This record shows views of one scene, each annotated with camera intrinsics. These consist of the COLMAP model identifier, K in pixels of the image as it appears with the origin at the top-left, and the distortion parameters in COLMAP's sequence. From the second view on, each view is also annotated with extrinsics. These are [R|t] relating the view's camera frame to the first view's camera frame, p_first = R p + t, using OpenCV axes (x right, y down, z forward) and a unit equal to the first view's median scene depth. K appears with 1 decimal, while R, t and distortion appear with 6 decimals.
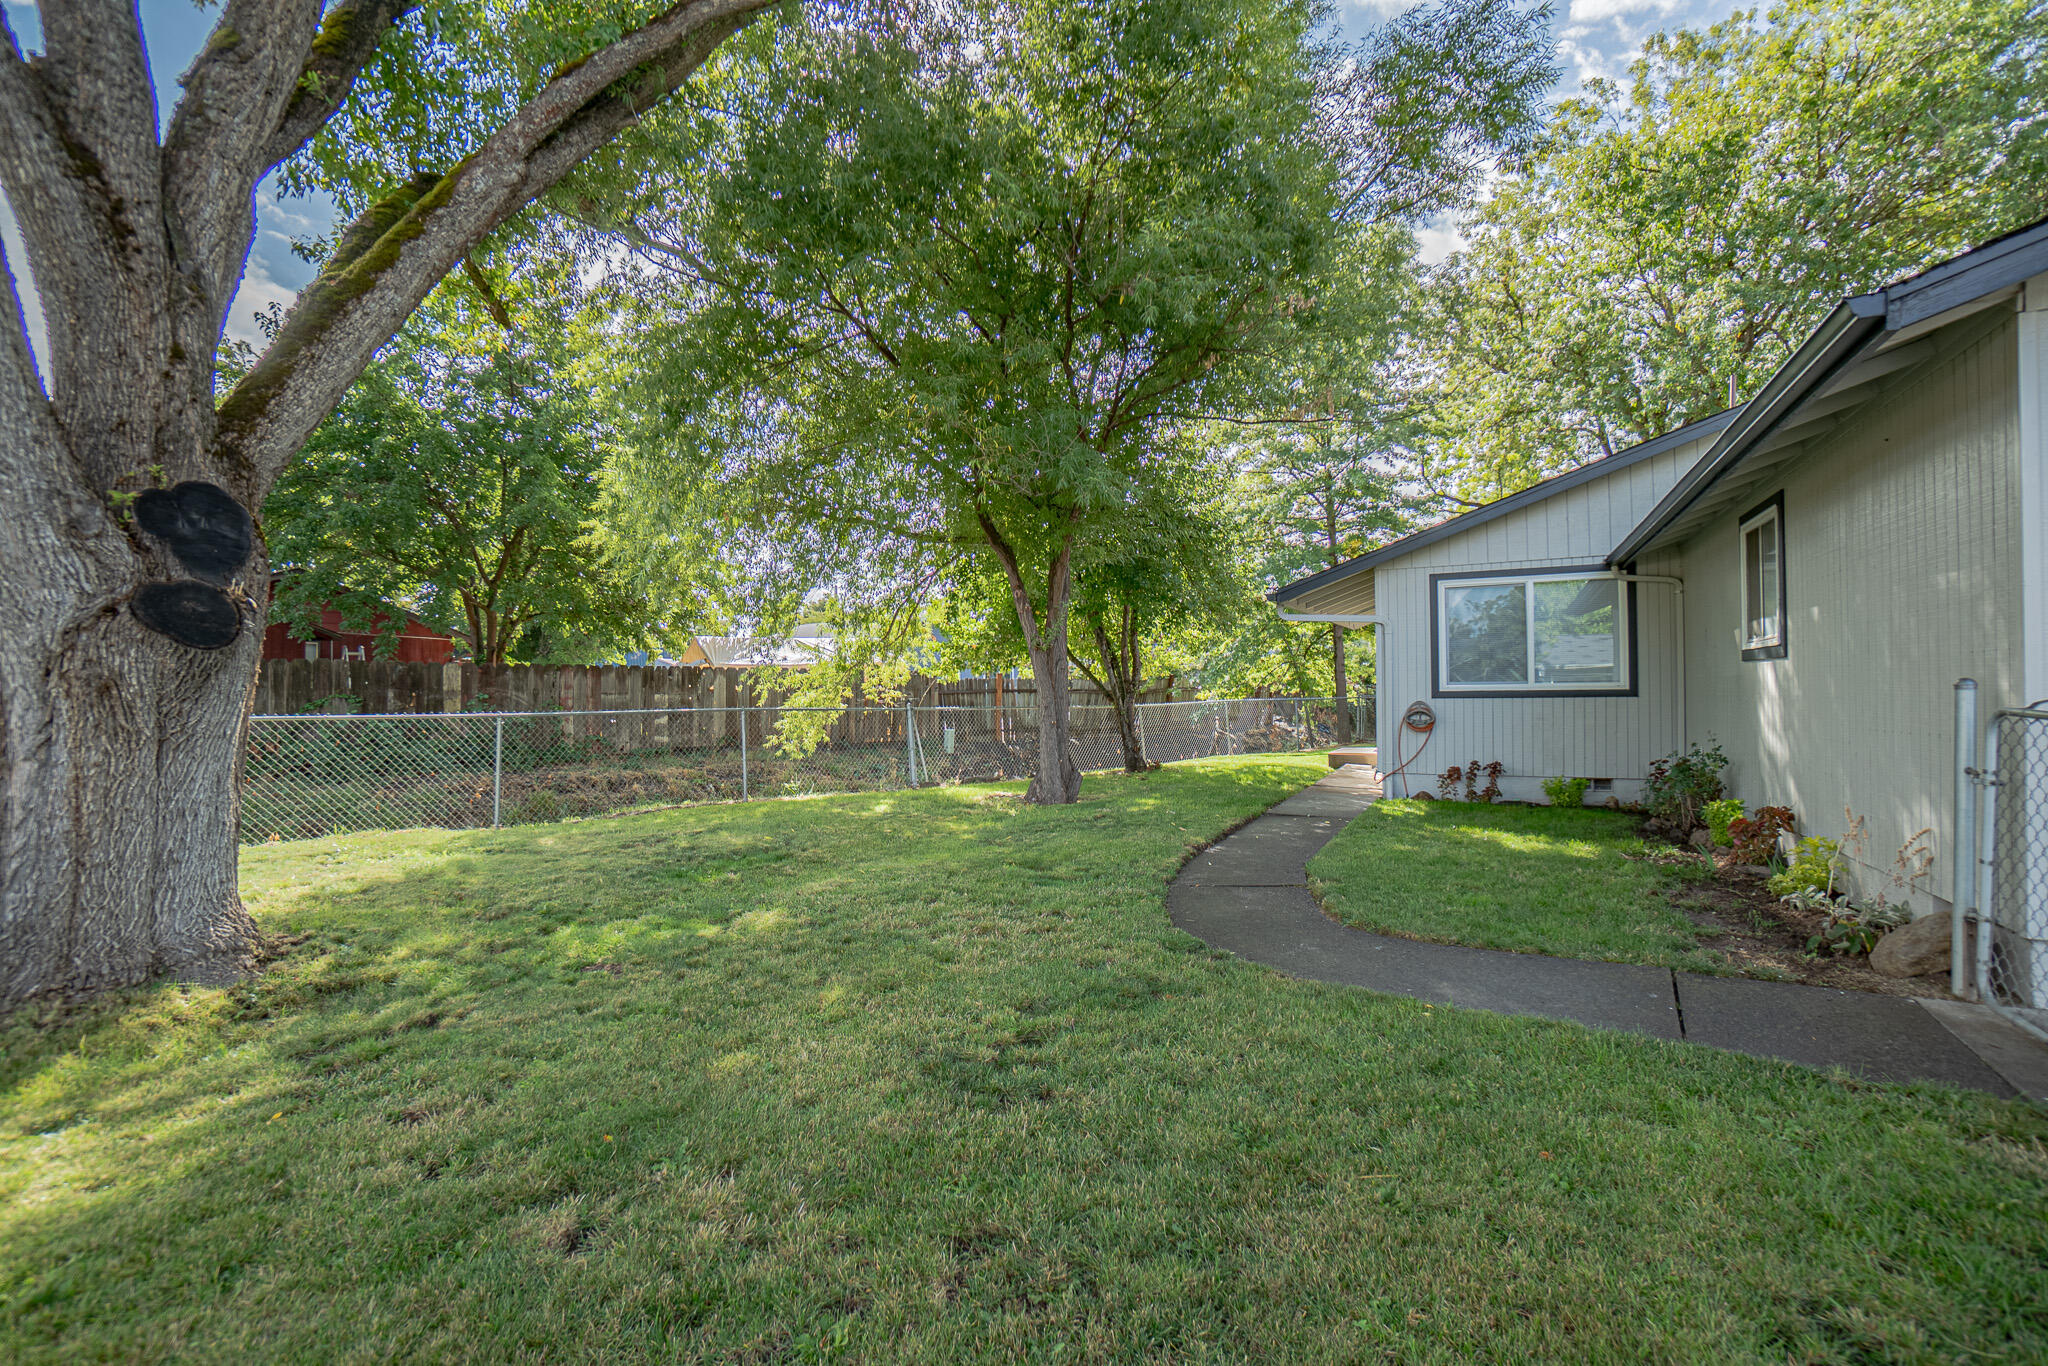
lens RADIAL K [[919.6, 0, 1024.0], [0, 919.6, 683.0], [0, 0, 1]] dist [-0.001959, -0.000077]
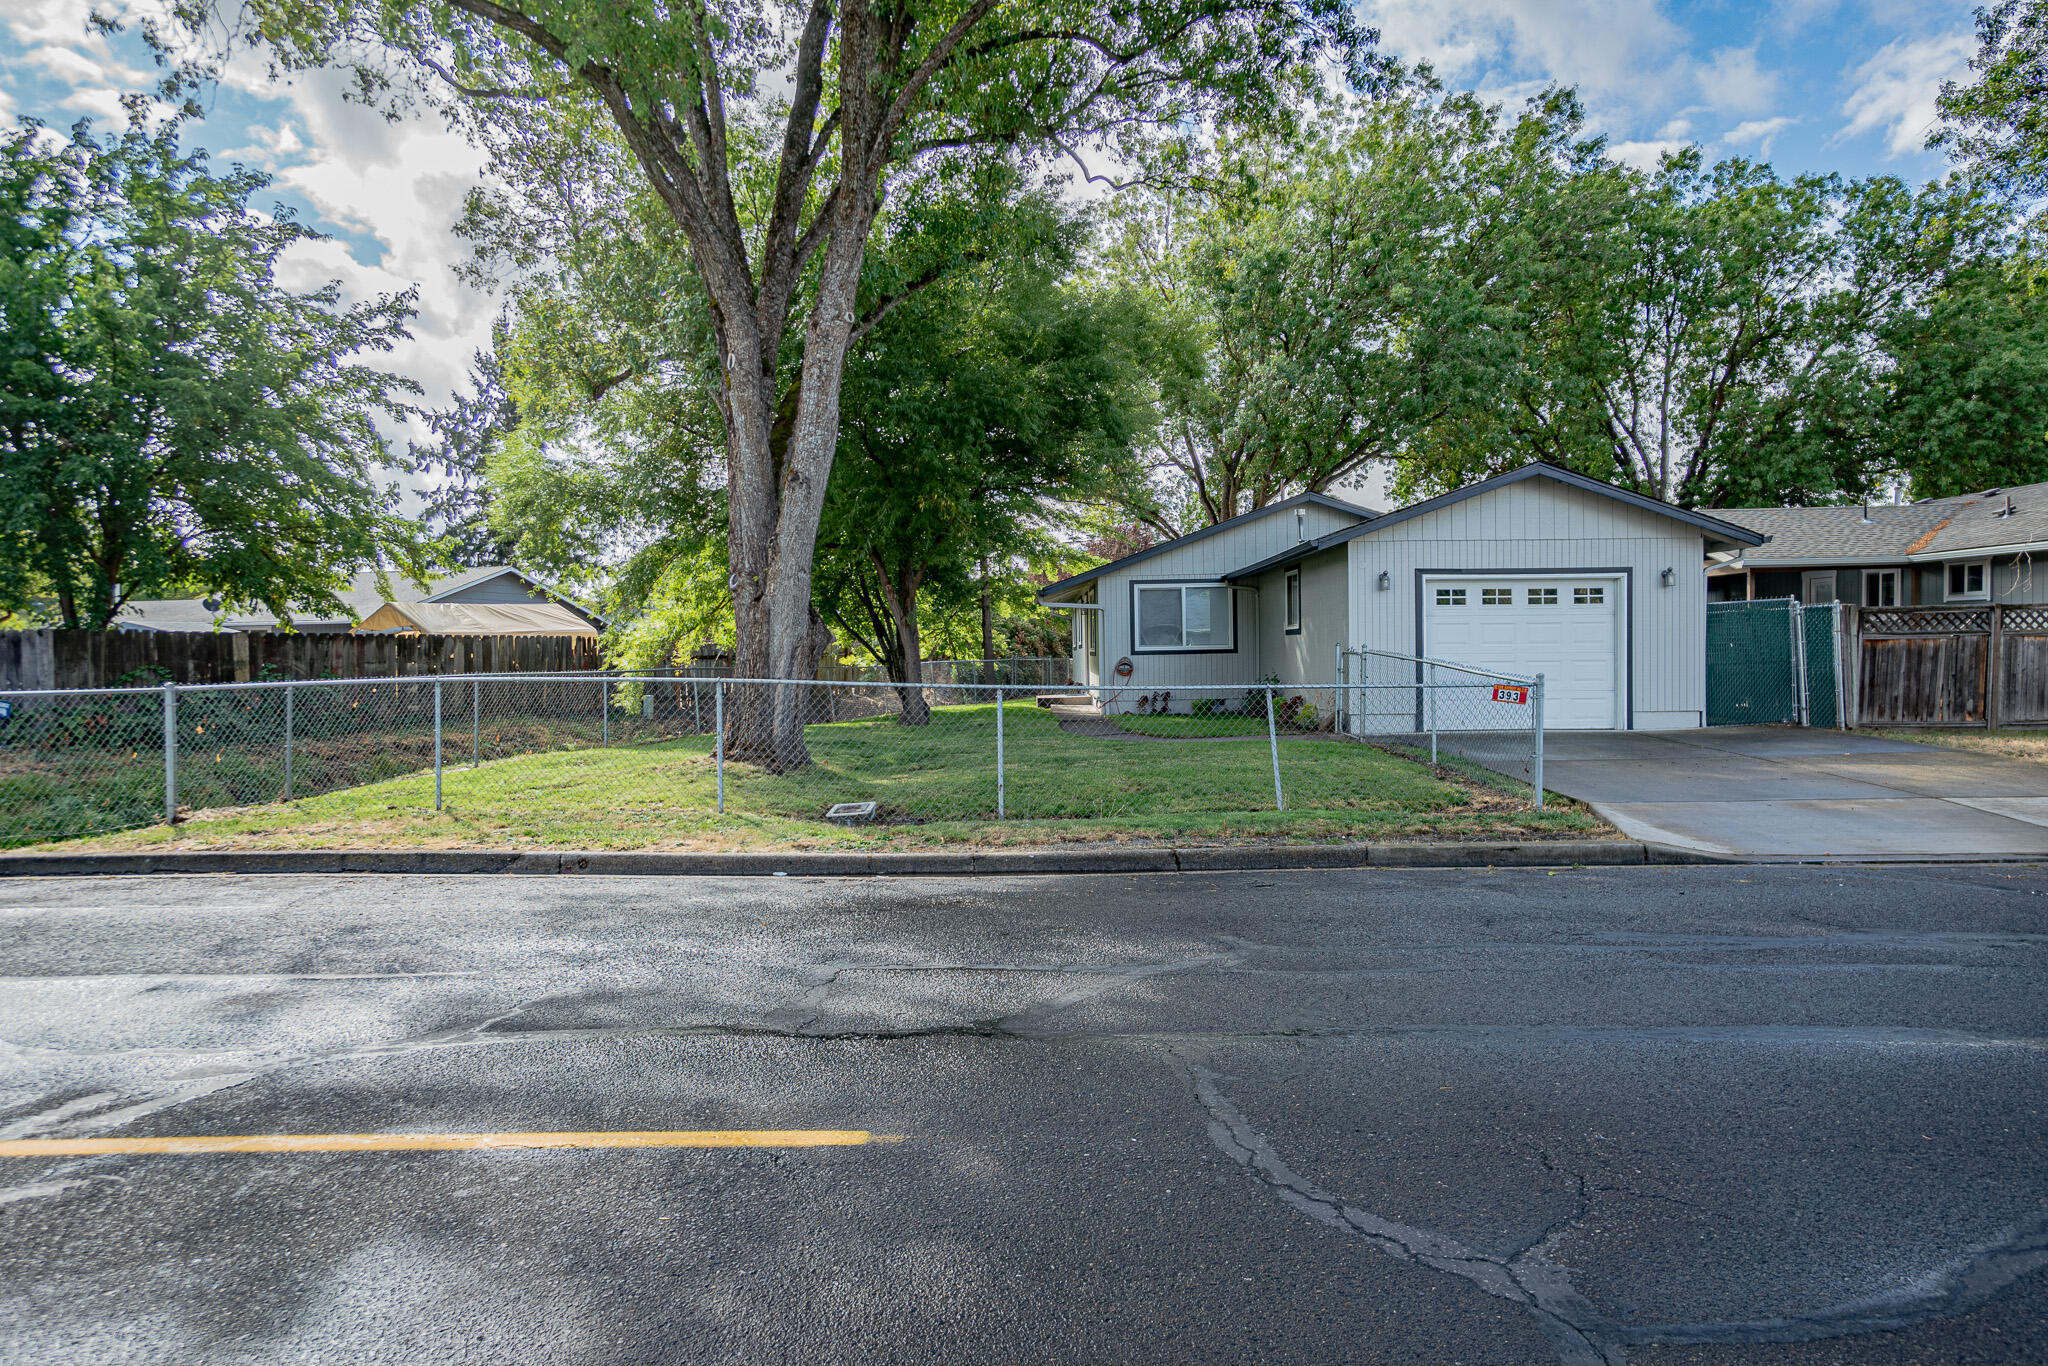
lens RADIAL K [[1230.8, 0, 1024.0], [0, 1230.8, 683.0], [0, 0, 1]] dist [0.001229, 0.000161]
pose [[0.894215, -0.023044, 0.447045, -0.713862], [0.007649, 0.999315, 0.036212, -0.014988], [-0.447573, -0.028962, 0.893778, -0.884963]]
